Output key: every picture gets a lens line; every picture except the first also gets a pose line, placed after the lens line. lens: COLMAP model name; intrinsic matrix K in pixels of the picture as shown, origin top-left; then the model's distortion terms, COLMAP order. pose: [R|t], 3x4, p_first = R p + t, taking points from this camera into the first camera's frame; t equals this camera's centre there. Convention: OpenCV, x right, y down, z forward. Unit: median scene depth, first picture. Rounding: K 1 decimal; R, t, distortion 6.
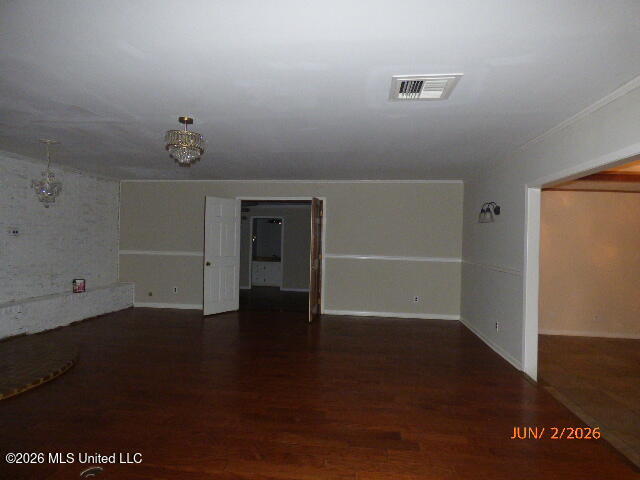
lens RADIAL K [[405.9, 0, 319.4], [0, 405.9, 231.6], [0, 0, 1]] dist [0.004550, 0.000439]
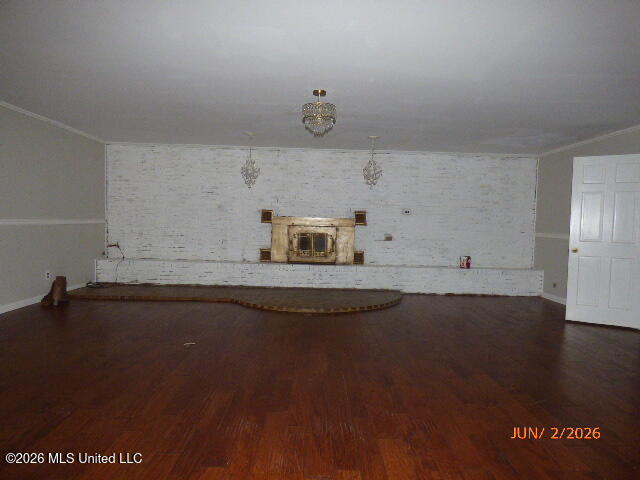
lens RADIAL K [[393.4, 0, 320.0], [0, 393.4, 240.0], [0, 0, 1]] dist [-0.008312, -0.001093]
pose [[0.111295, 0.028043, -0.993392, 0.385790], [-0.007394, 0.999597, 0.027390, 0.048638], [0.993760, 0.004297, 0.111457, 0.497514]]
